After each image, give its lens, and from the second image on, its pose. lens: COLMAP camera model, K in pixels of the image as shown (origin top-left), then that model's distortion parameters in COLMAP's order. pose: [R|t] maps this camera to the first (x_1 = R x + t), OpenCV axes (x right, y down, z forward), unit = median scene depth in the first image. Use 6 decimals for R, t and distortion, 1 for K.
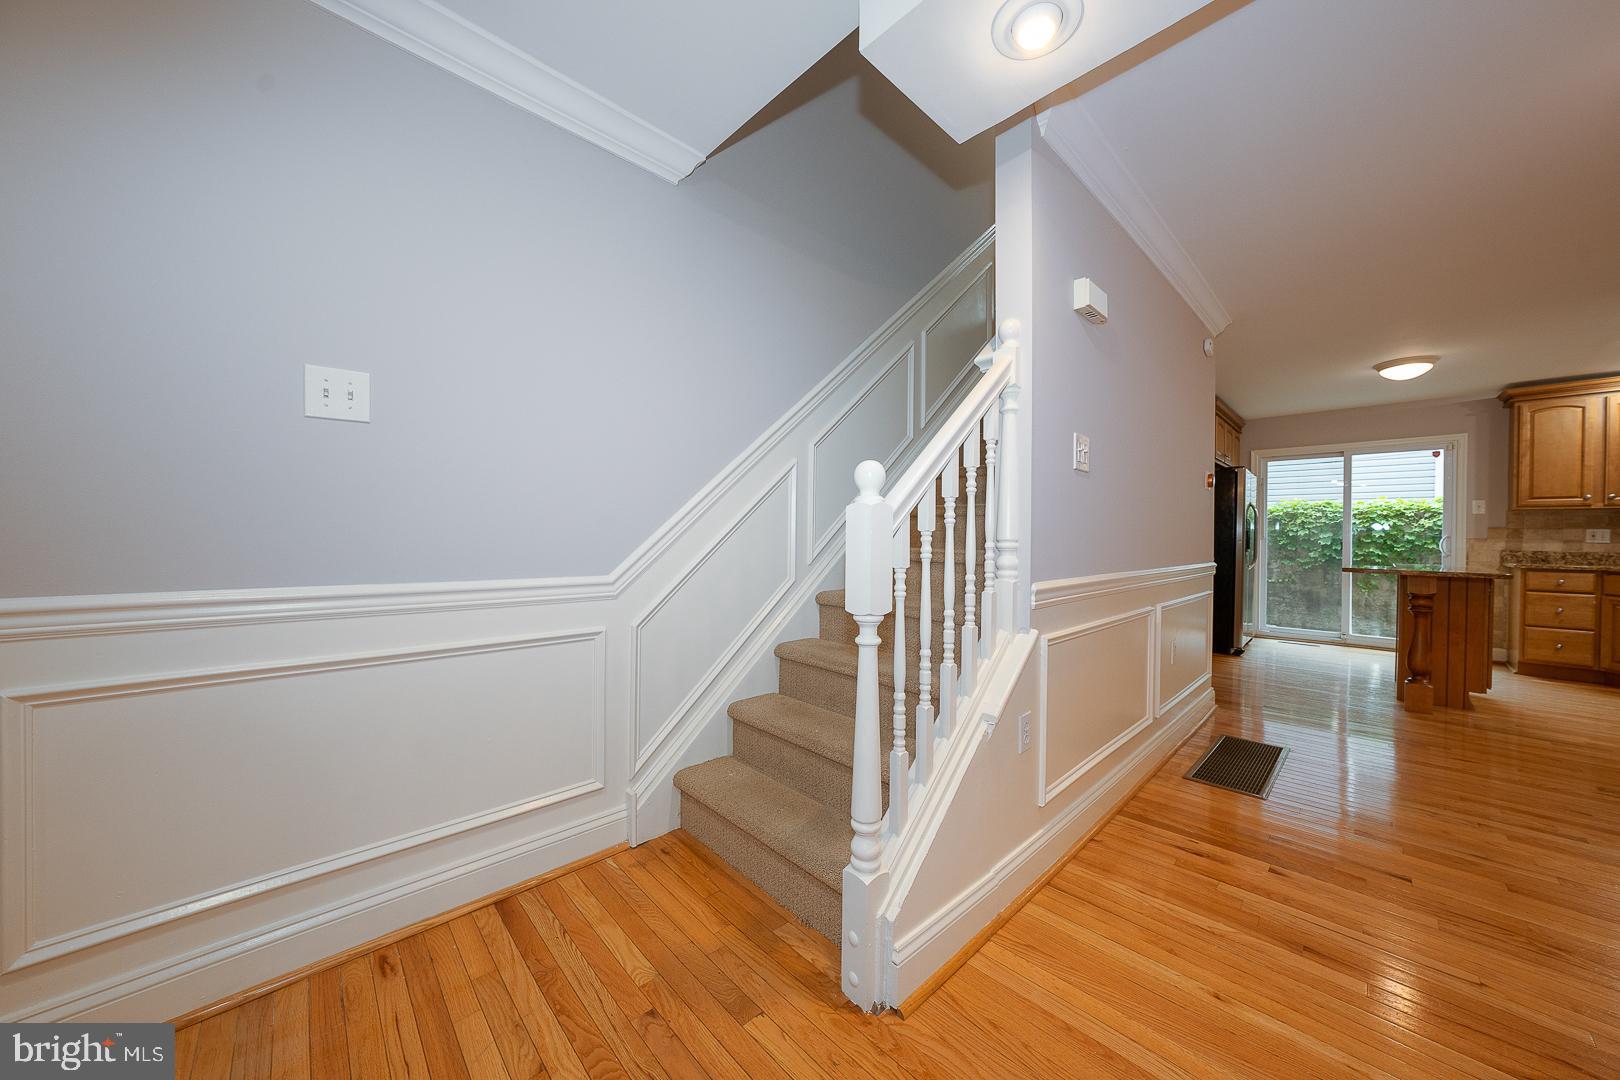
lens RADIAL K [[556.8, 0, 794.8], [0, 556.8, 537.8], [0, 0, 1]] dist [-0.016397, 0.001847]
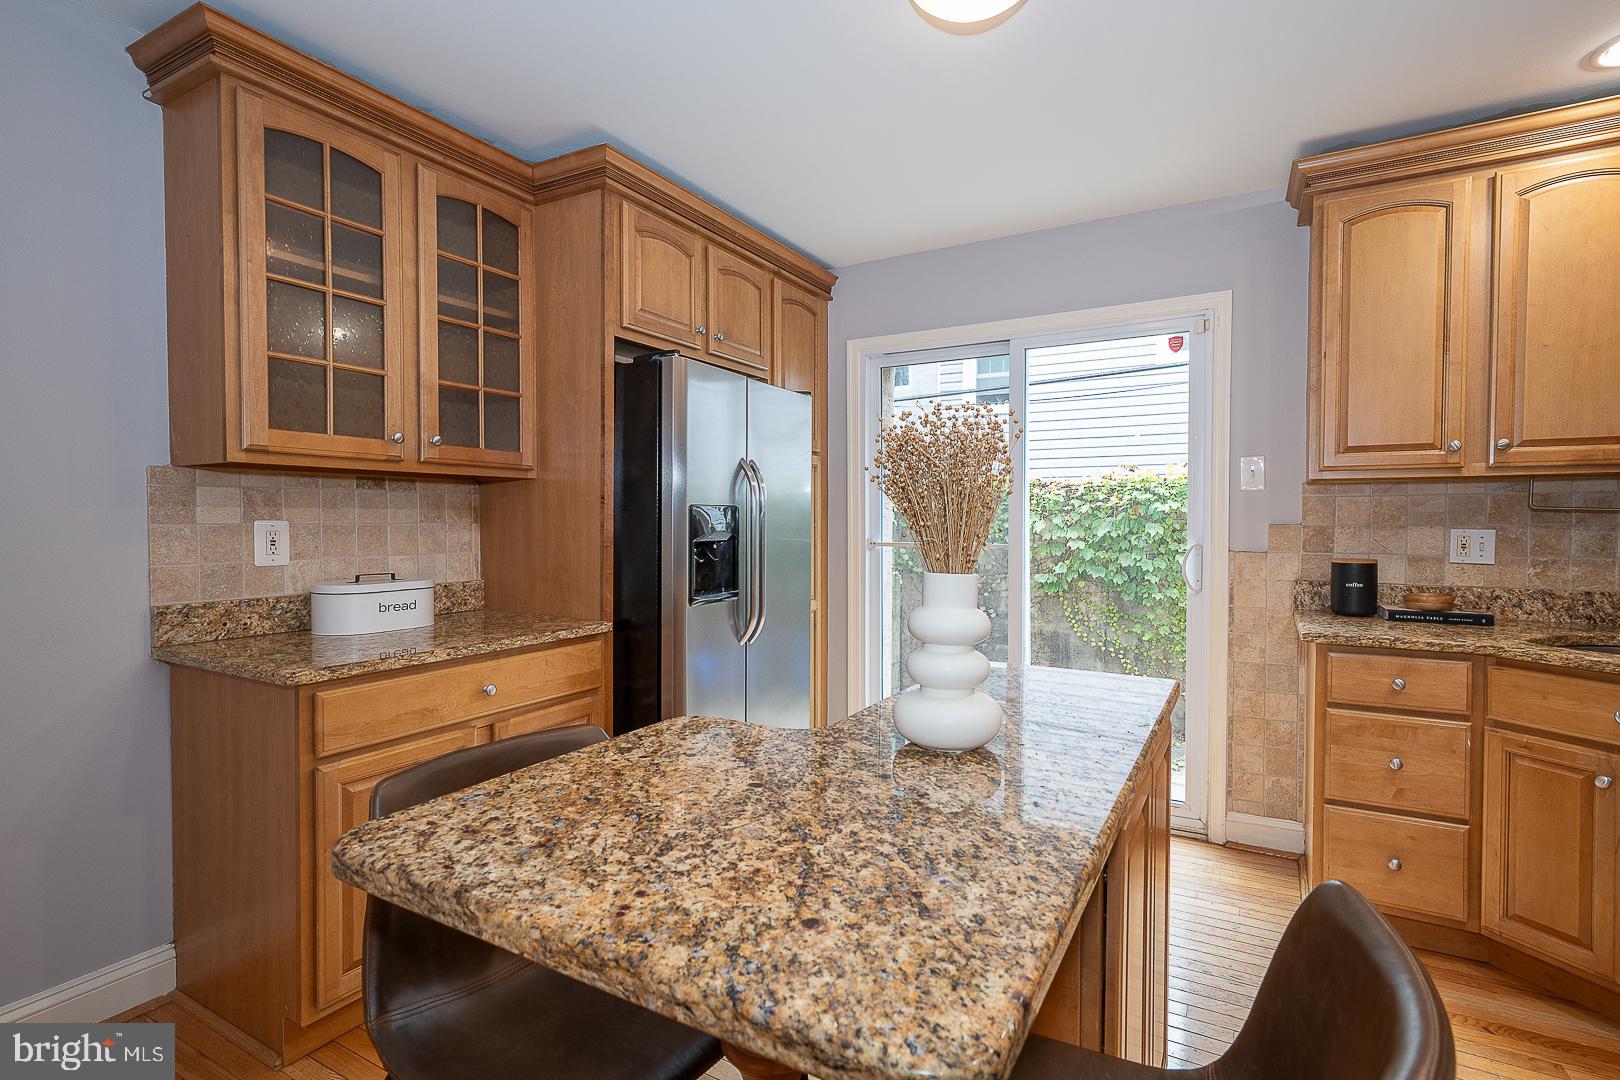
lens RADIAL K [[792.6, 0, 818.2], [0, 792.6, 537.3], [0, 0, 1]] dist [-0.001624, -0.000641]
pose [[0.955221, -0.020520, 0.295181, 0.817183], [0.014608, 0.999646, 0.022218, -0.028808], [-0.295532, -0.016911, 0.955183, 0.563103]]
